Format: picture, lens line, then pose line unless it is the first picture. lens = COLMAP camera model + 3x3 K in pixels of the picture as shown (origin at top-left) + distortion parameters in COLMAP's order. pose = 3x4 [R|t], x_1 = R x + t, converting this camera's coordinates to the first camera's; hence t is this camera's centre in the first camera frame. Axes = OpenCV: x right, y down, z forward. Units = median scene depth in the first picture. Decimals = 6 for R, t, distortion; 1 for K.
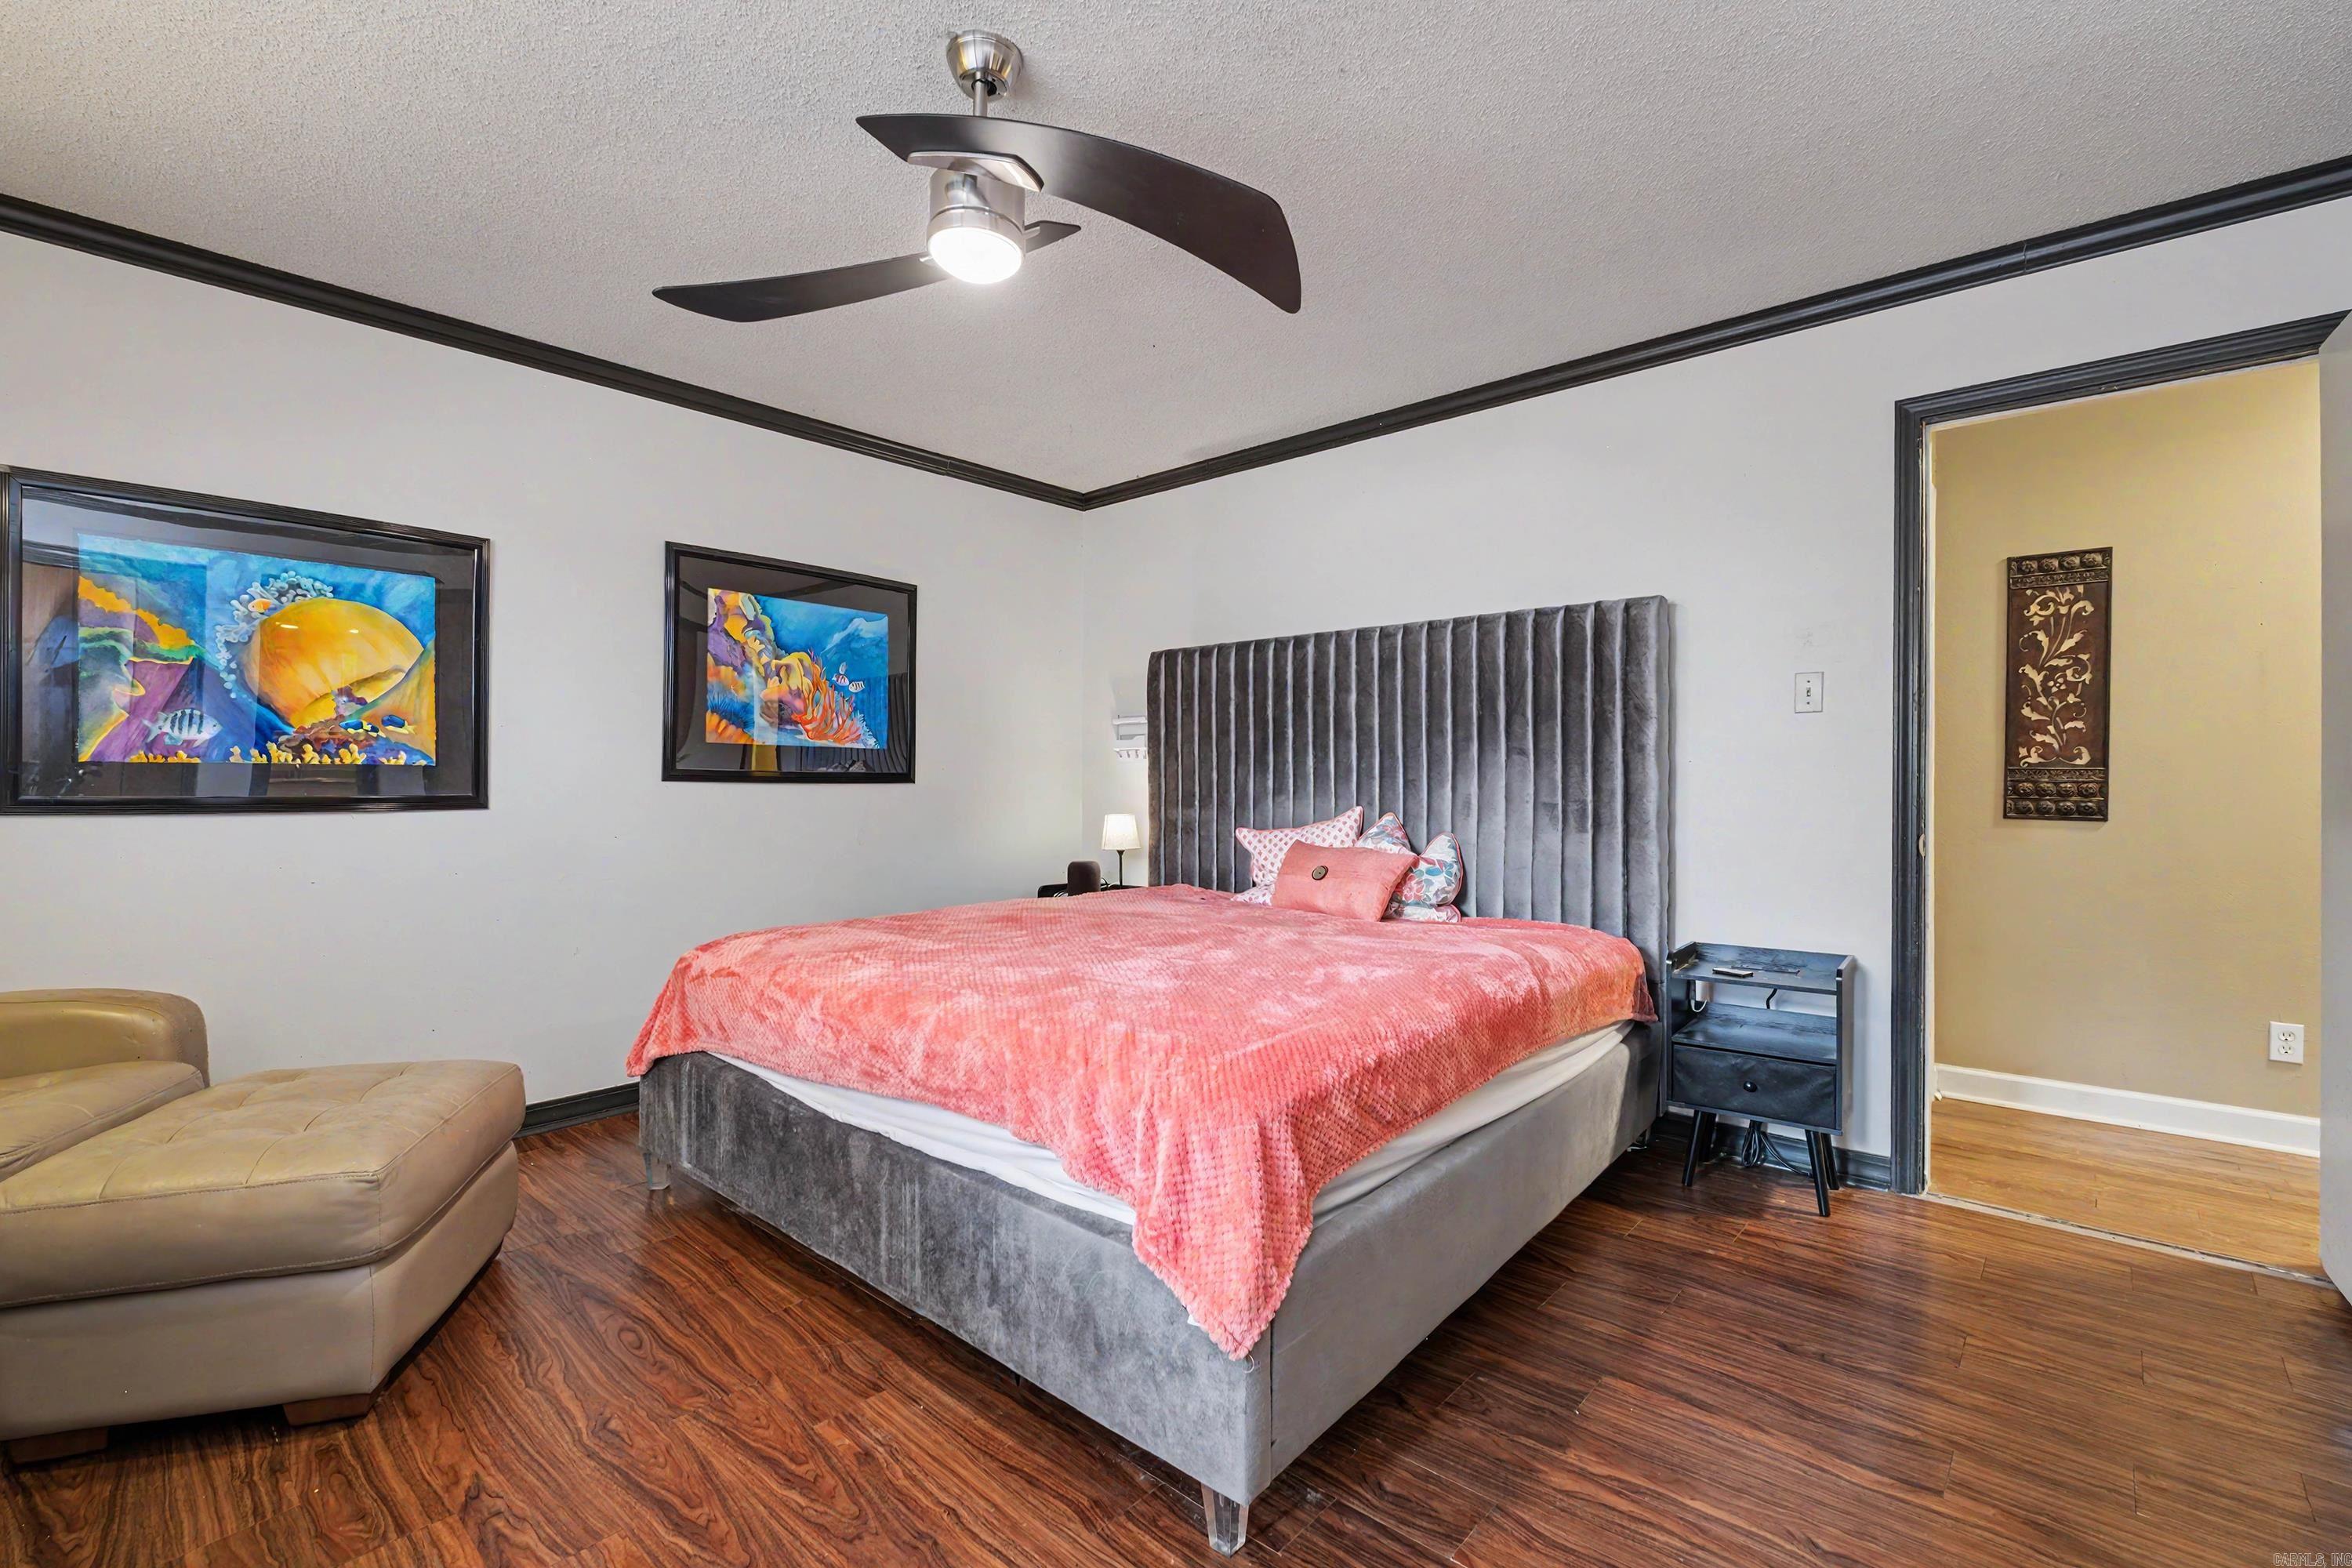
lens RADIAL K [[1023.7, 0, 1181.1], [0, 1023.7, 779.9], [0, 0, 1]] dist [-0.001578, -0.002367]
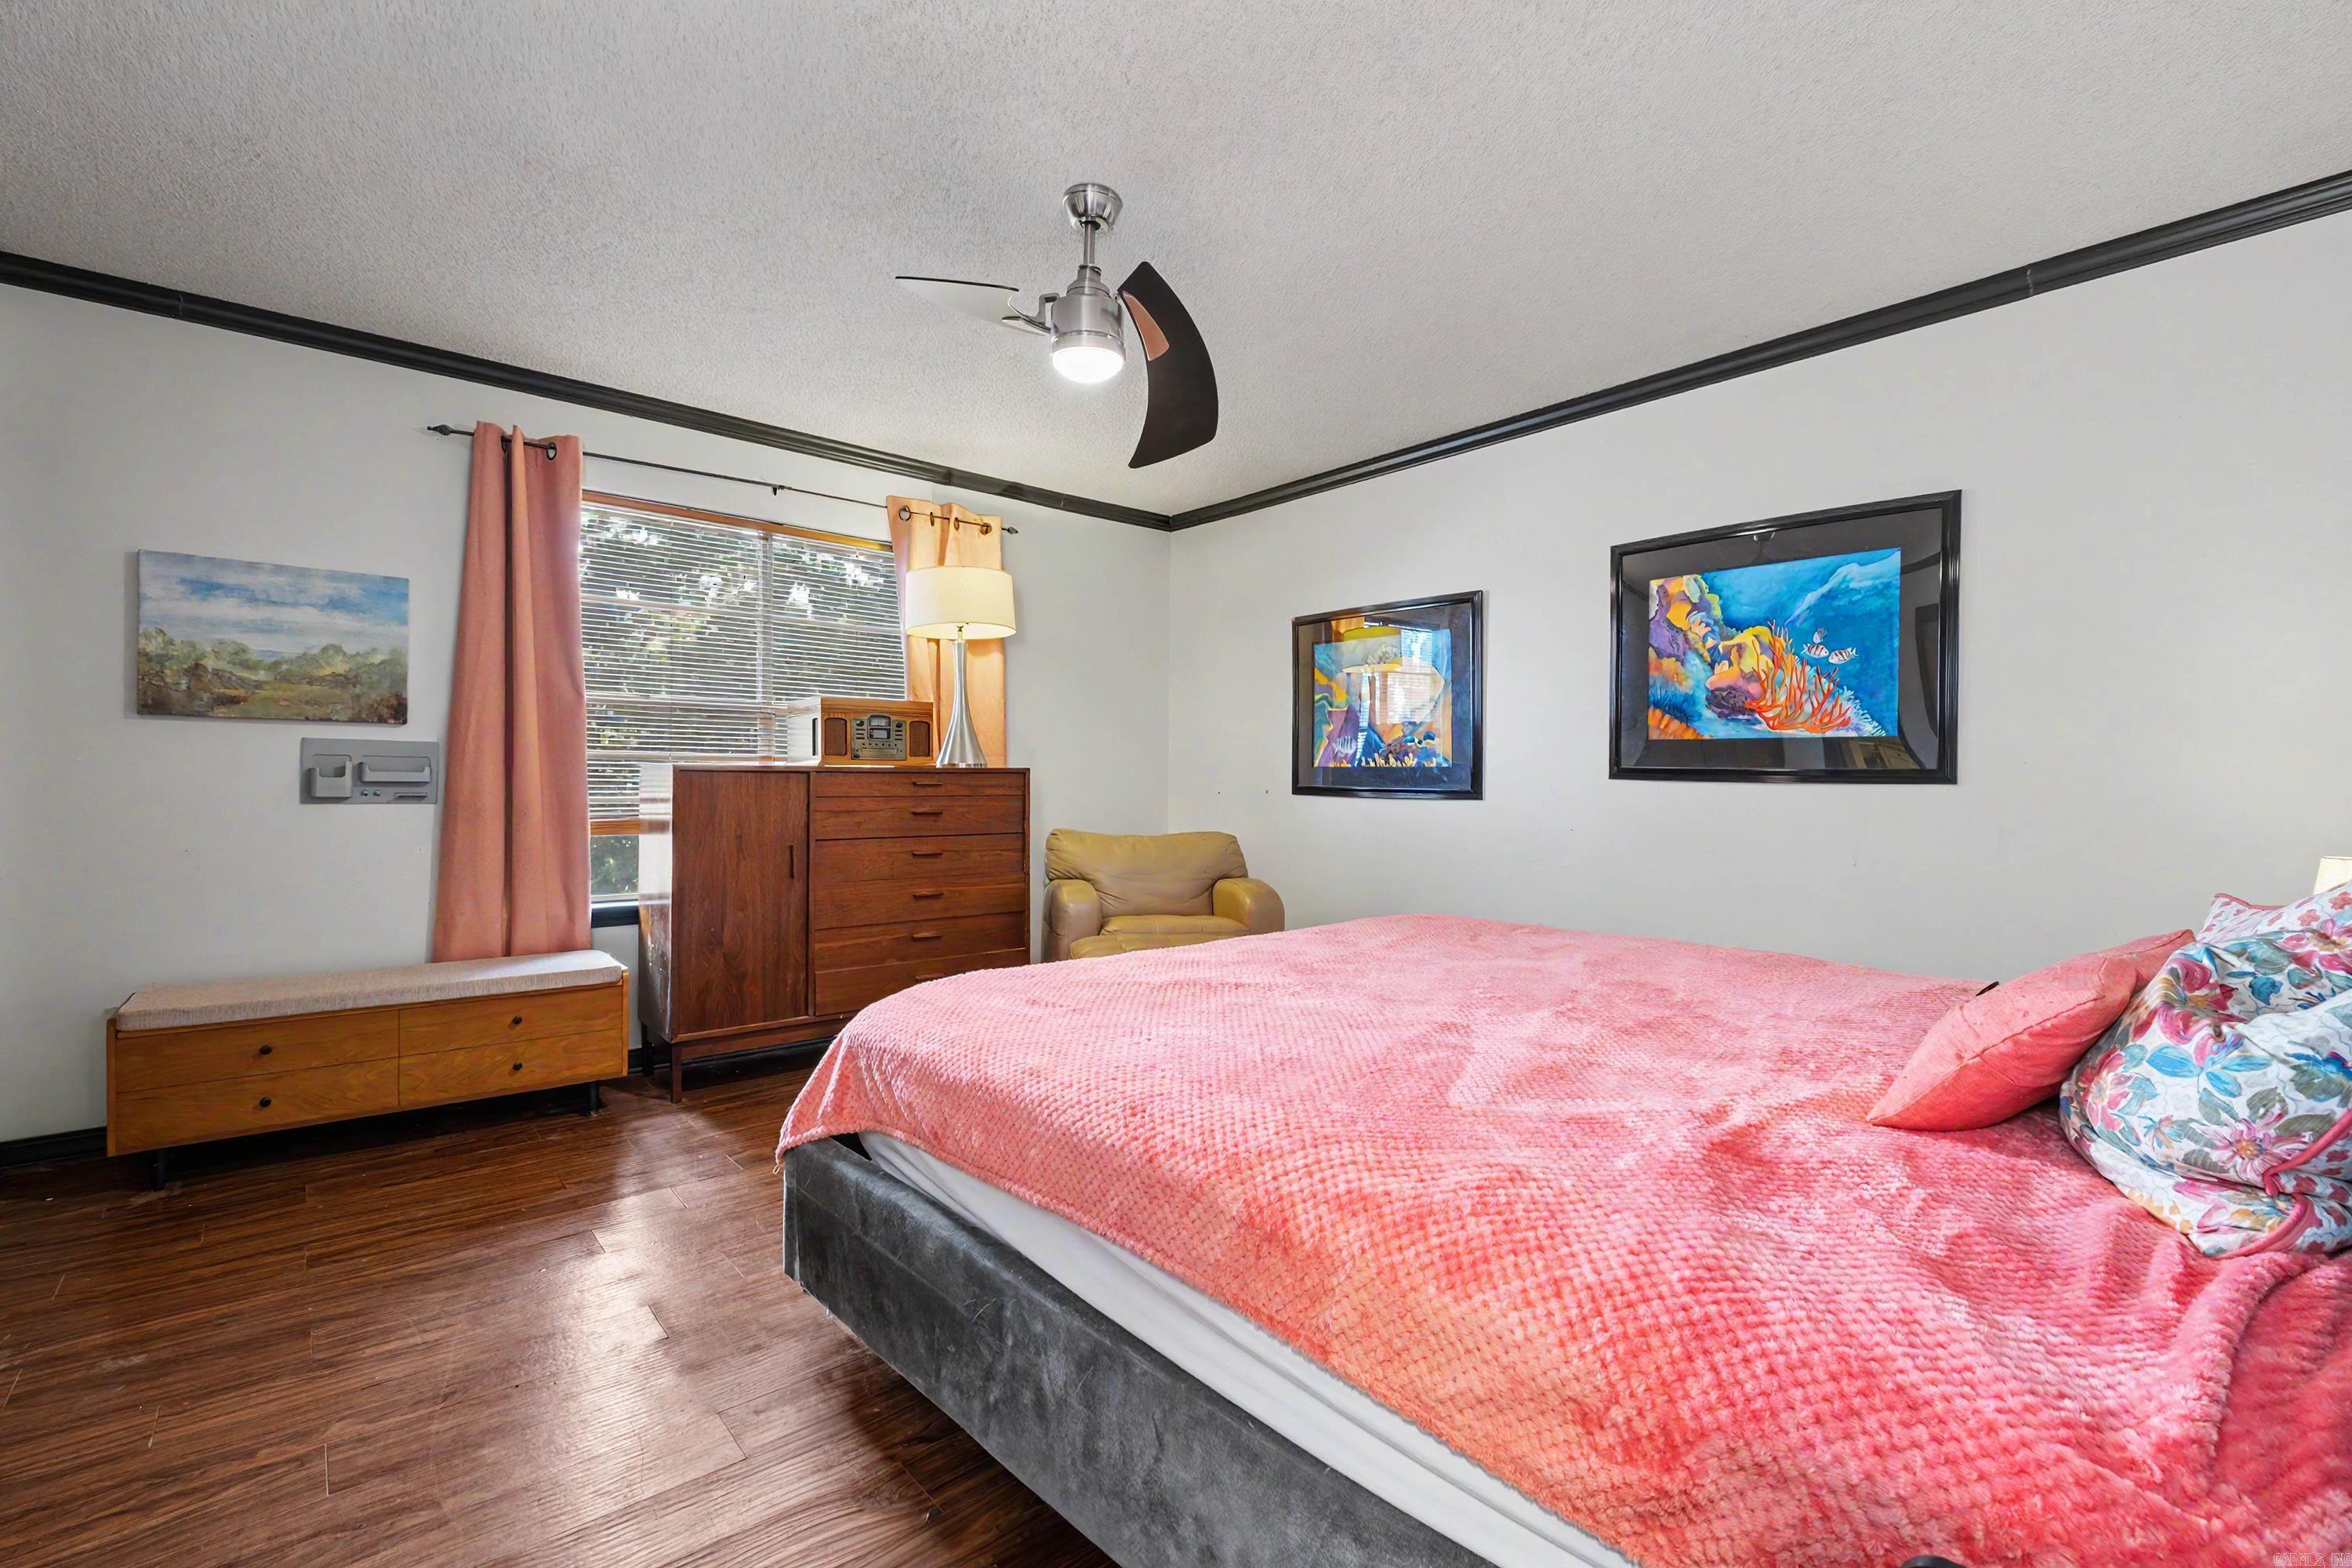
lens RADIAL K [[1023.7, 0, 1179.7], [0, 1023.7, 784.8], [0, 0, 1]] dist [-0.001578, -0.002367]
pose [[-0.118824, 0.005775, -0.992899, 0.535152], [-0.004185, 0.999971, 0.006317, 0.002278], [0.992907, 0.004906, -0.118796, 0.644432]]
